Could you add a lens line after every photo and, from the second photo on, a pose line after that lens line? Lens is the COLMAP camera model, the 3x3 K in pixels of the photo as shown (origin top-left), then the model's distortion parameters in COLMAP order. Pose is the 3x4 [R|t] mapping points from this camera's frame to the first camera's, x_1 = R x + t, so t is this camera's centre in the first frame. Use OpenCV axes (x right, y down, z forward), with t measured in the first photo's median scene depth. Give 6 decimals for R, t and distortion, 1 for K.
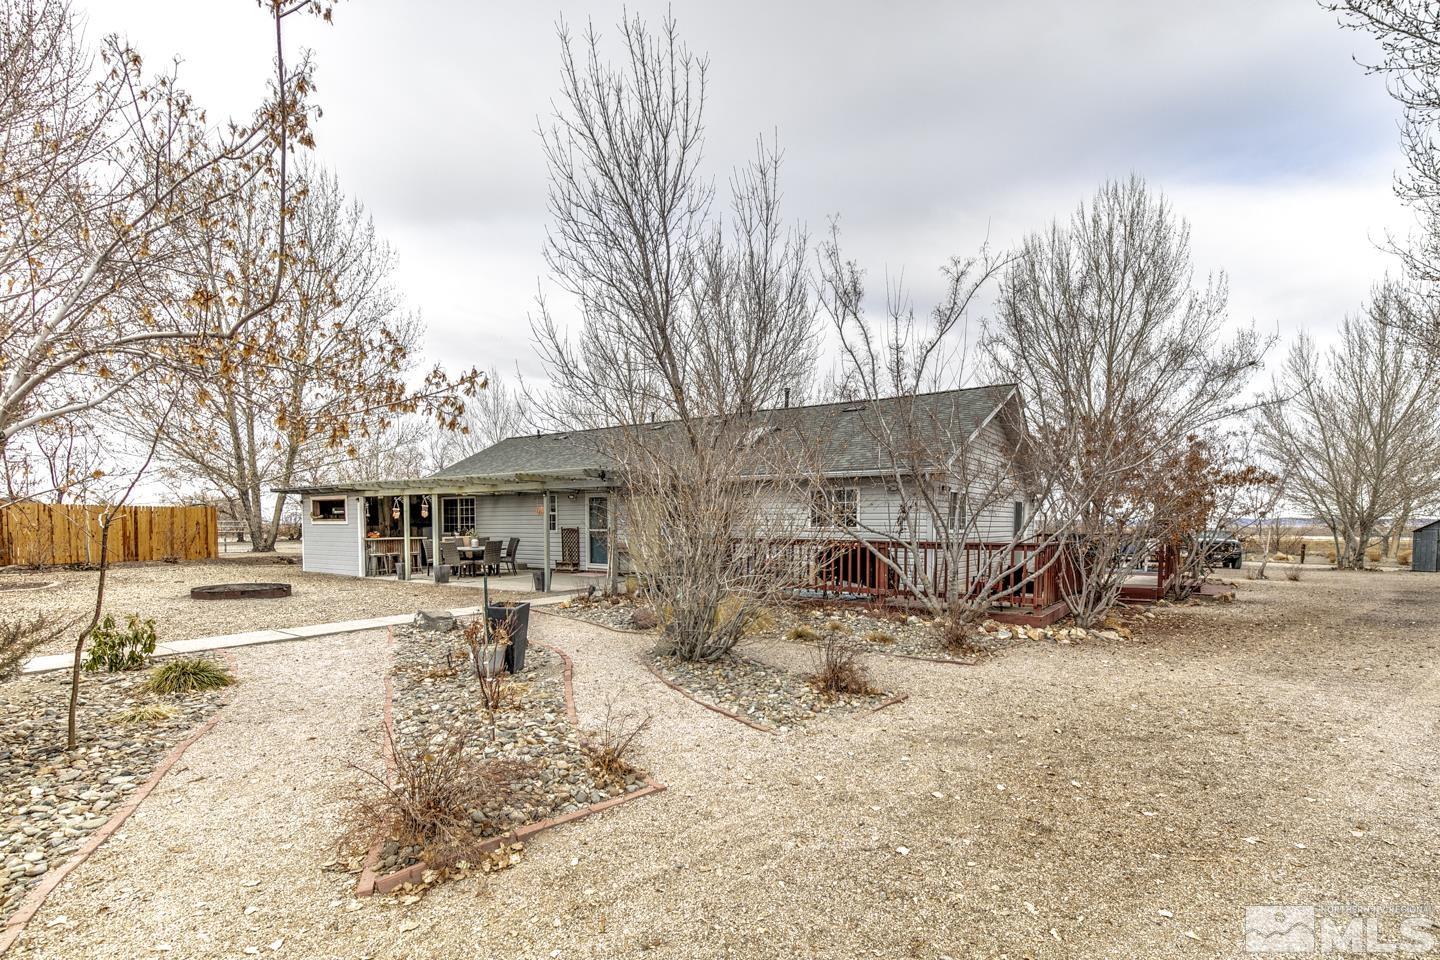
lens RADIAL K [[657.2, 0, 715.0], [0, 657.2, 557.3], [0, 0, 1]] dist [-0.005143, -0.000571]
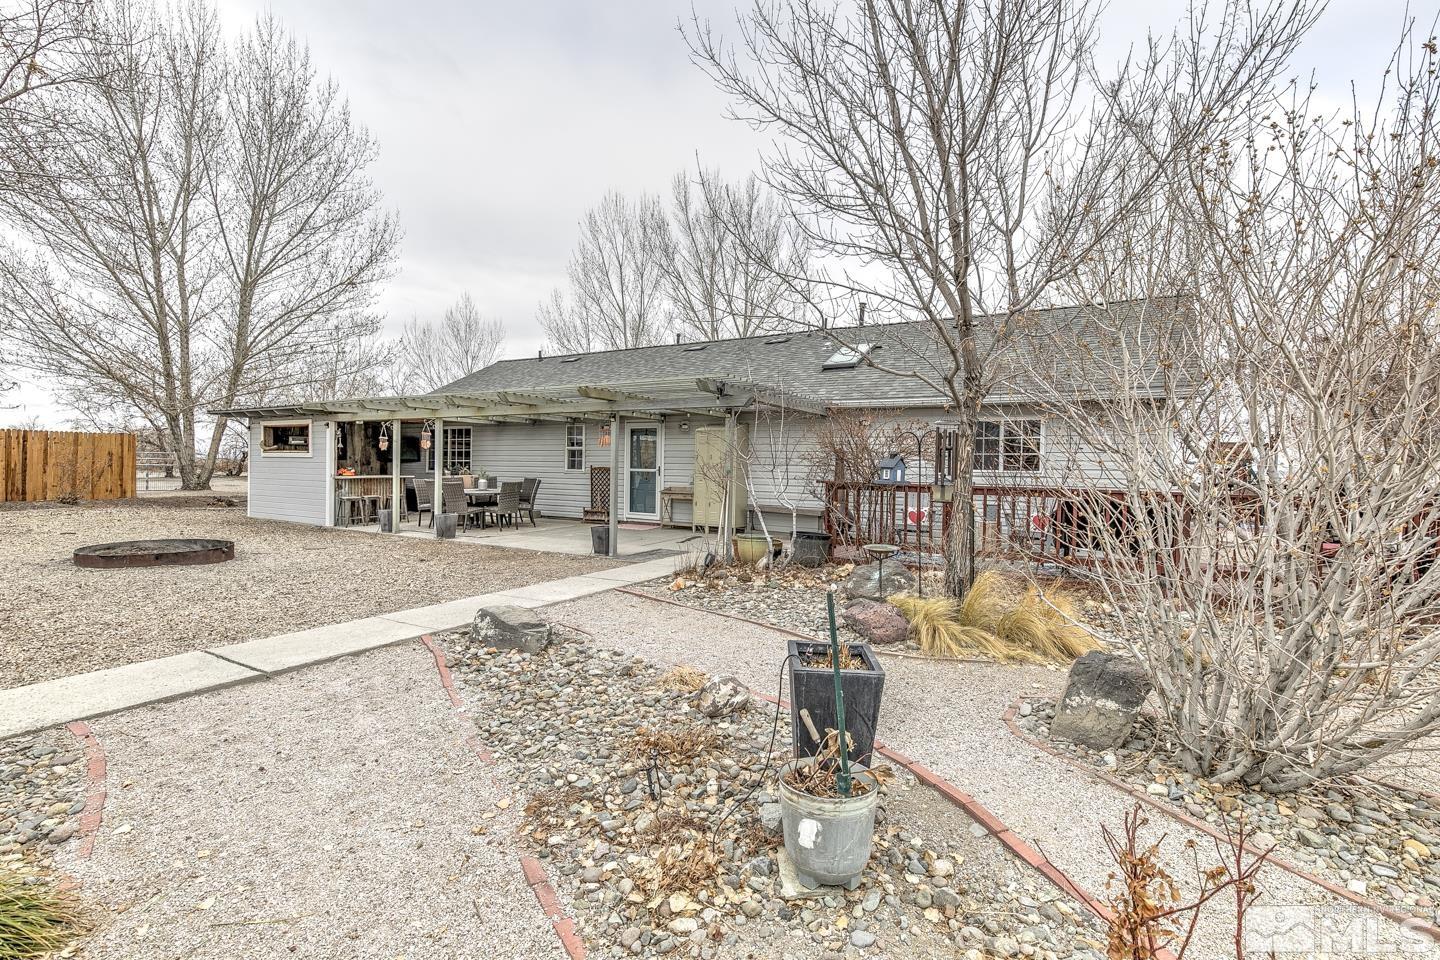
lens RADIAL K [[657.2, 0, 721.2], [0, 657.2, 472.1], [0, 0, 1]] dist [-0.005143, -0.000571]
pose [[0.997299, 0.014015, 0.072103, -0.125484], [-0.011050, 0.999083, -0.041359, -0.005965], [-0.072616, 0.040450, 0.996539, 0.184257]]
